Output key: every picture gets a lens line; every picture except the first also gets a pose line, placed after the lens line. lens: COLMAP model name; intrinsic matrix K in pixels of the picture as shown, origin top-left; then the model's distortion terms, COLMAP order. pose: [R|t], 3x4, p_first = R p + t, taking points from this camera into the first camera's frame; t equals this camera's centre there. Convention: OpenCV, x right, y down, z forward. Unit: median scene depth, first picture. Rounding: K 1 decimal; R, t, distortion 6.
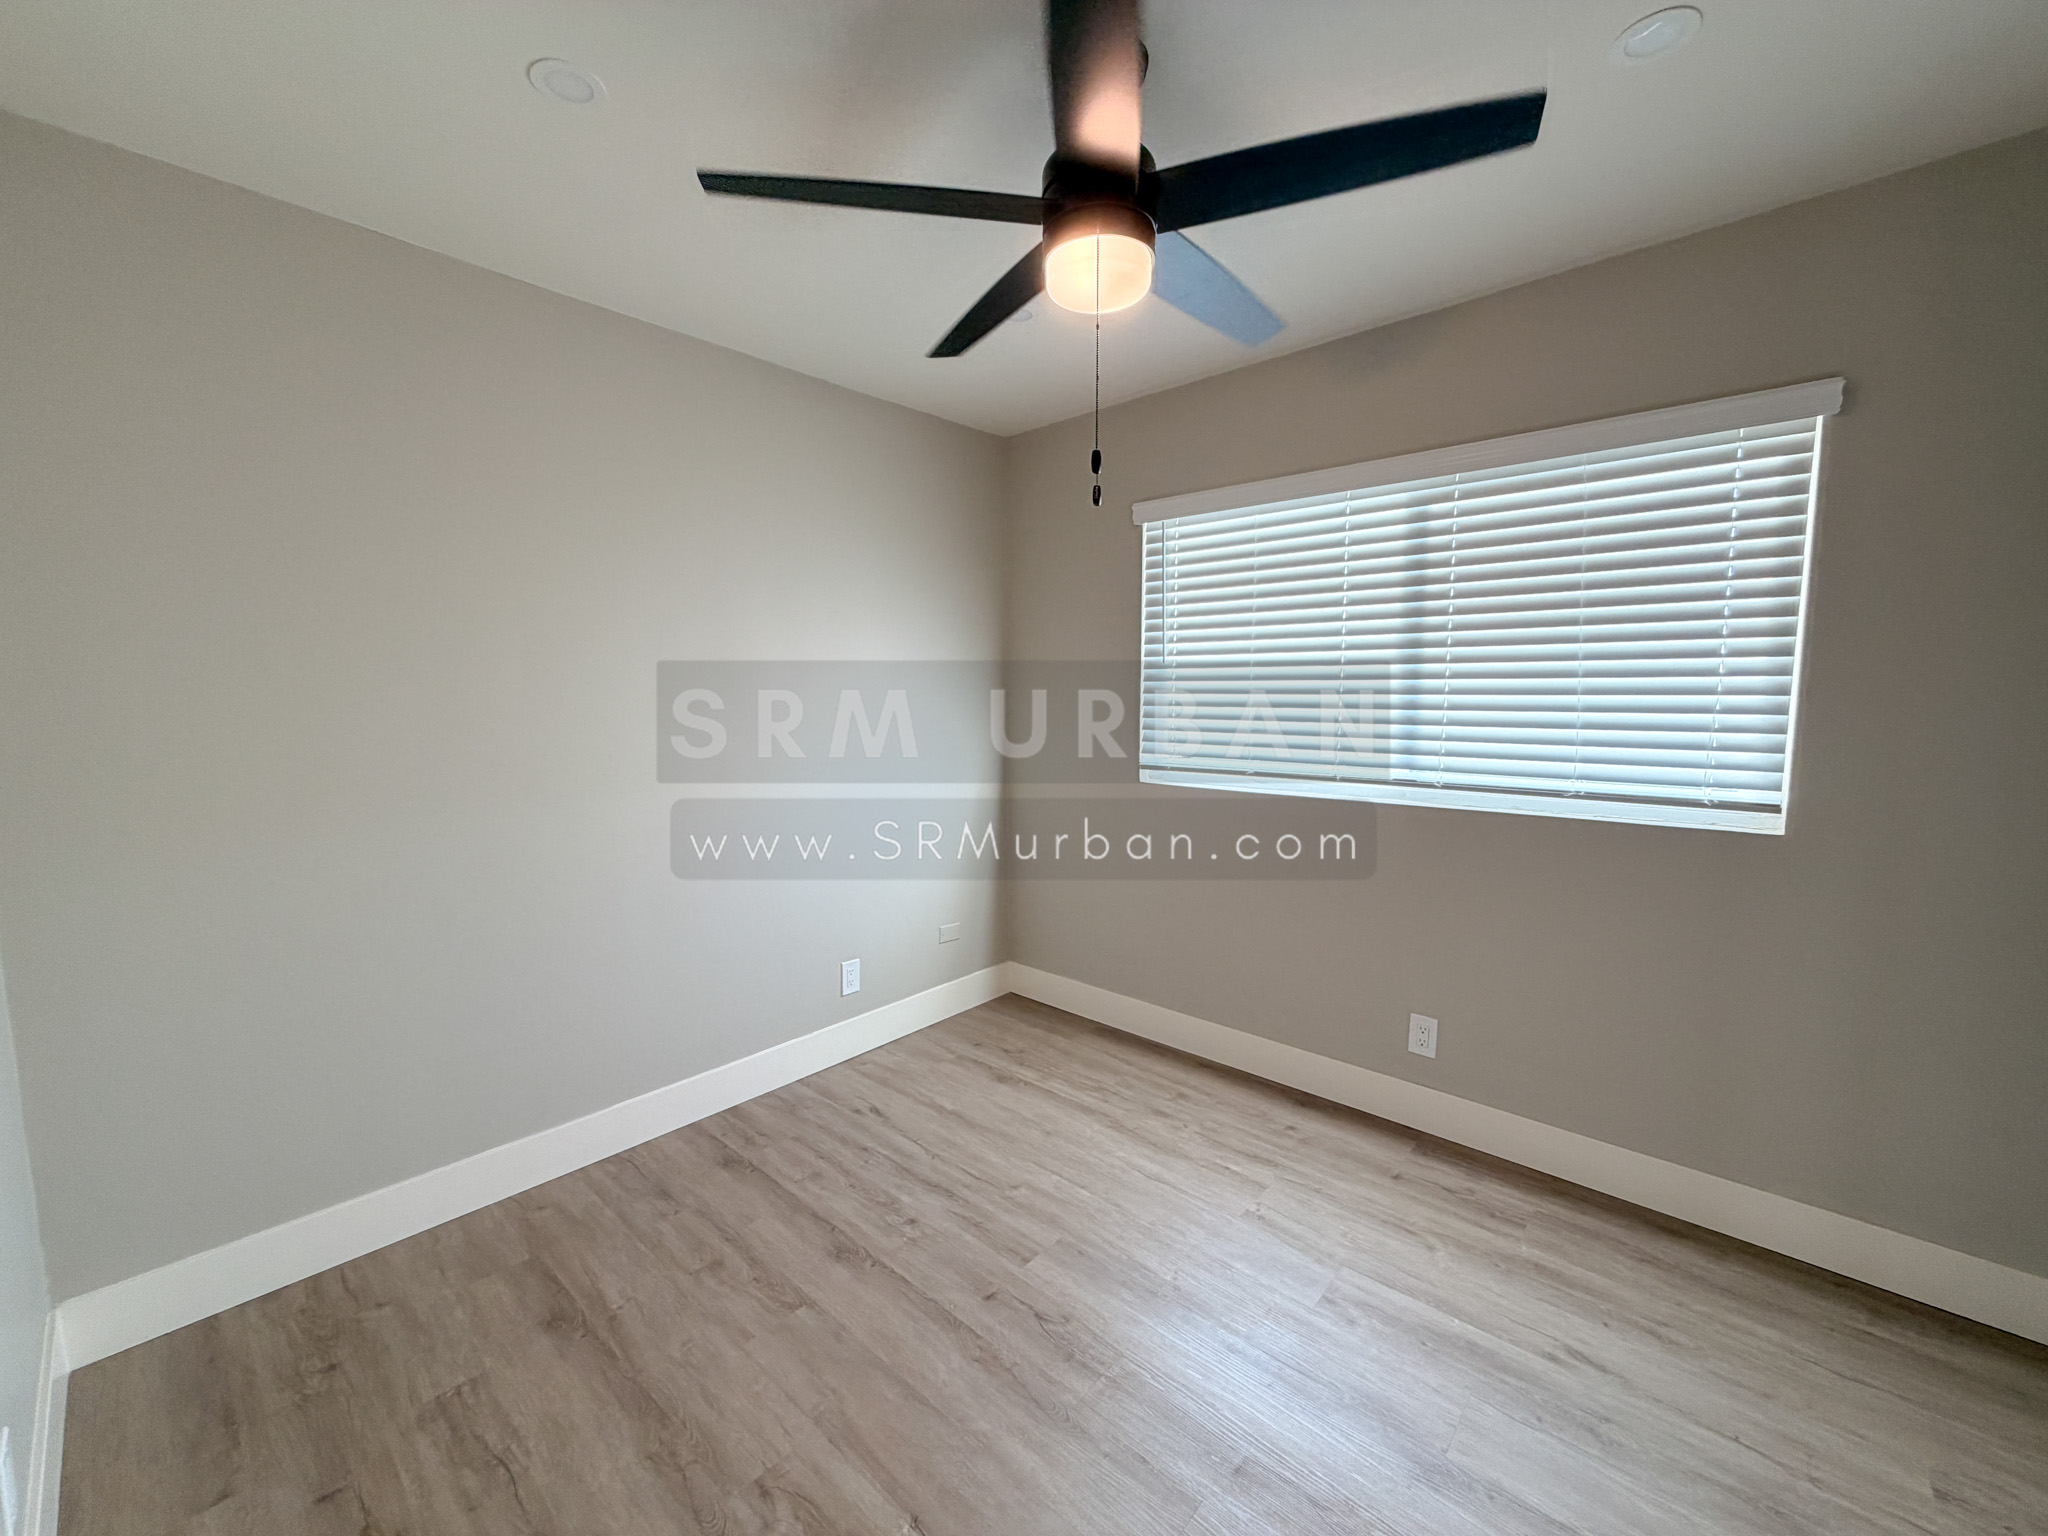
lens RADIAL K [[814.5, 0, 1016.3], [0, 814.5, 768.9], [0, 0, 1]] dist [-0.002645, 0.000705]
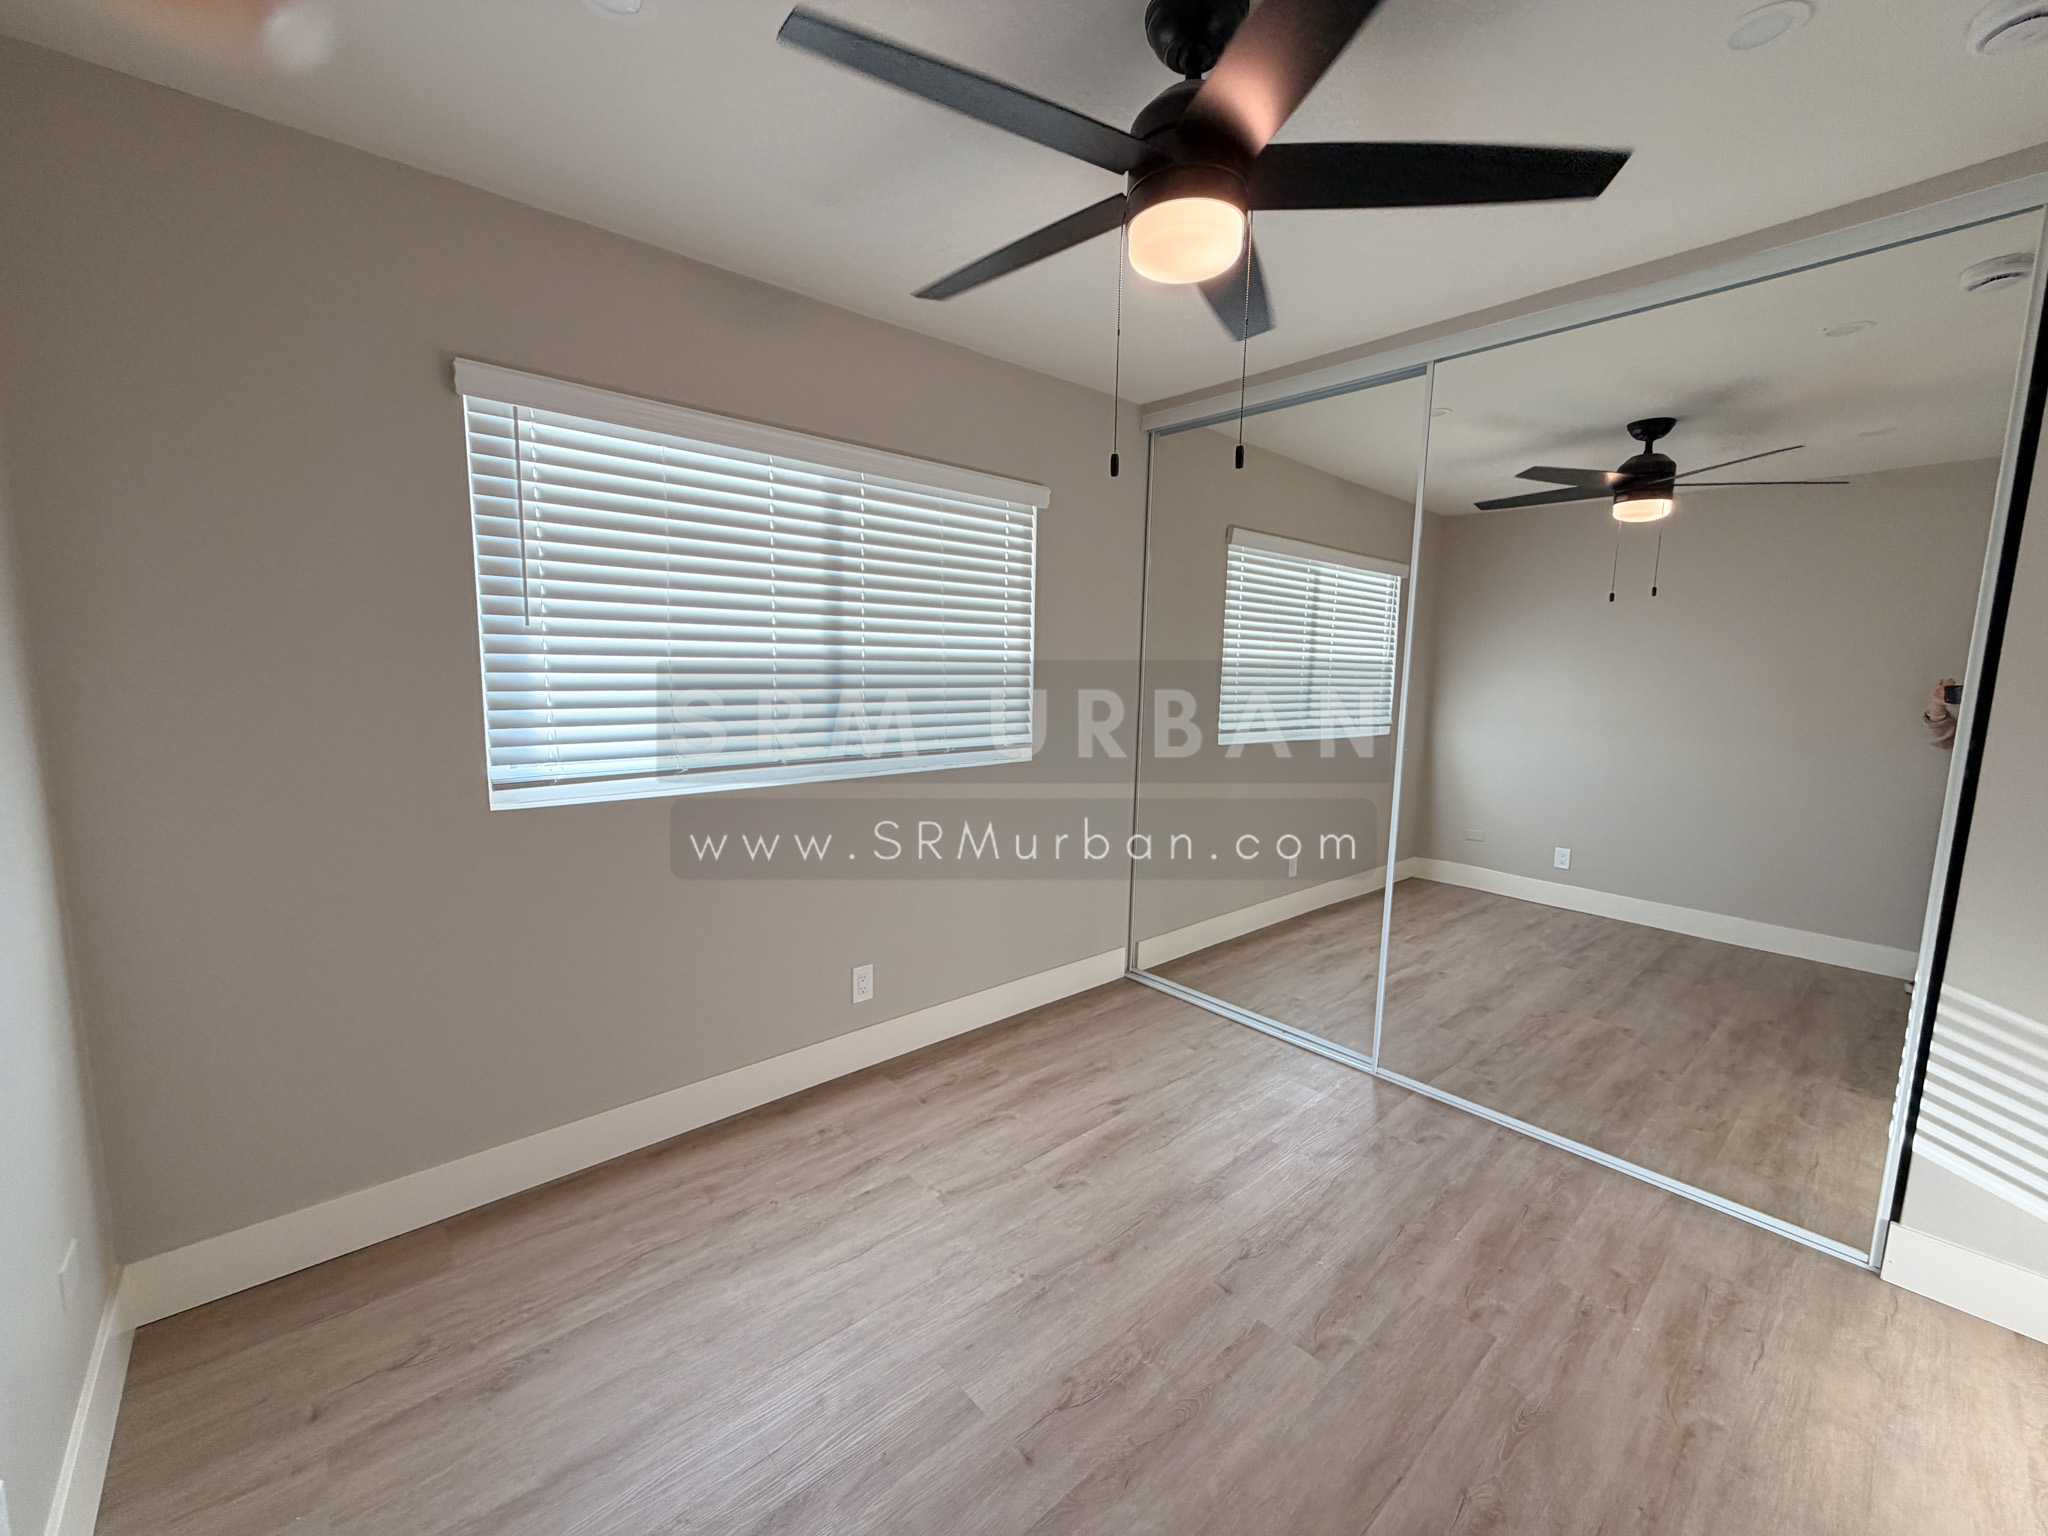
lens RADIAL K [[814.5, 0, 1016.3], [0, 814.5, 768.3], [0, 0, 1]] dist [-0.002645, 0.000705]
pose [[0.109257, -0.121178, 0.986600, -0.593676], [0.079640, 0.990418, 0.112827, -0.077997], [-0.990818, 0.066246, 0.117861, 0.718740]]
